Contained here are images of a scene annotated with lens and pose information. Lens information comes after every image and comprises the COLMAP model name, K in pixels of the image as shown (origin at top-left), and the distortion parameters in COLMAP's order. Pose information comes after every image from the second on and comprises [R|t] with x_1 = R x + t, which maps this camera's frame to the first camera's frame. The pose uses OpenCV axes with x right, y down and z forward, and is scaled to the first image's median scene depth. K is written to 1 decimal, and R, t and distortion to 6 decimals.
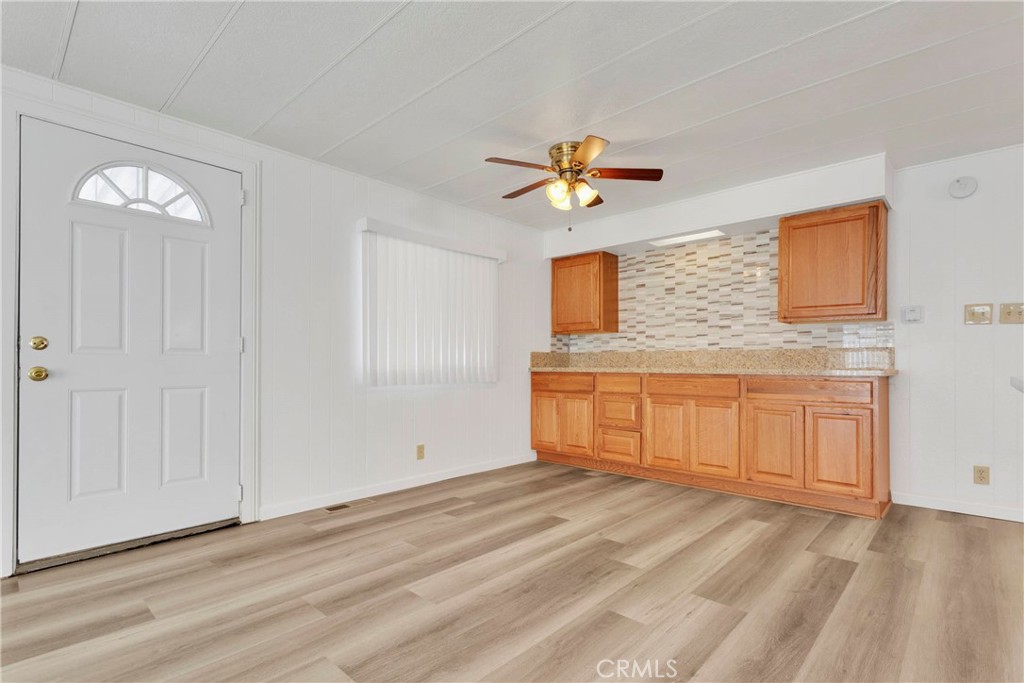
lens RADIAL K [[491.7, 0, 523.3], [0, 491.7, 359.5], [0, 0, 1]] dist [0.004710, -0.000707]
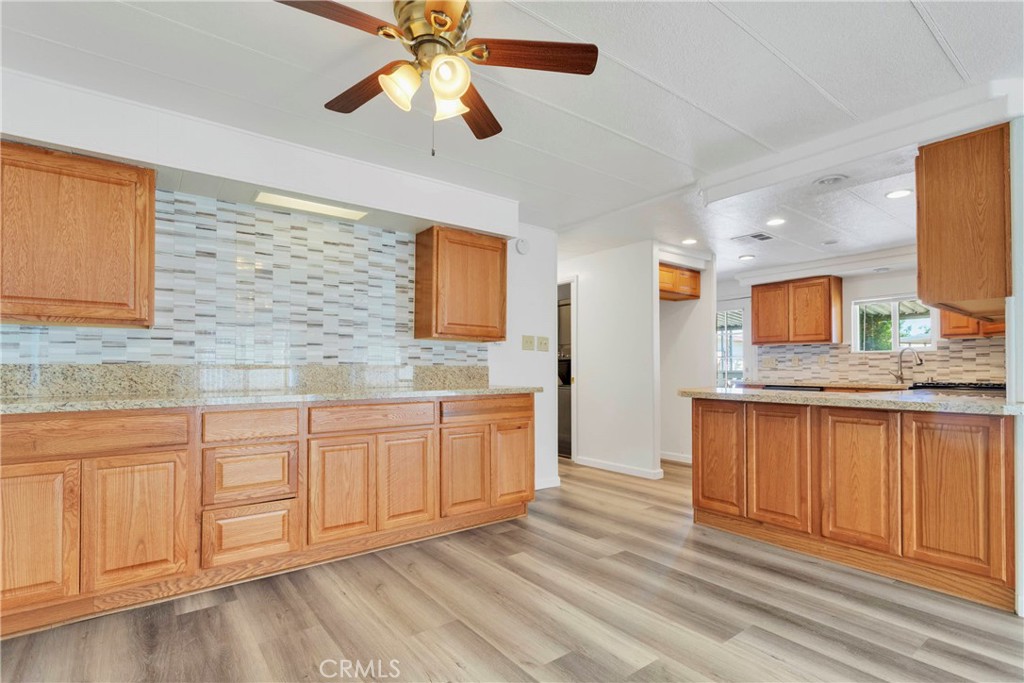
lens RADIAL K [[491.7, 0, 518.3], [0, 491.7, 359.1], [0, 0, 1]] dist [0.004710, -0.000707]
pose [[0.182107, 0.016876, 0.983134, -0.312082], [-0.007908, 0.999846, -0.015698, -0.018623], [-0.983247, -0.004916, 0.182212, 0.586462]]
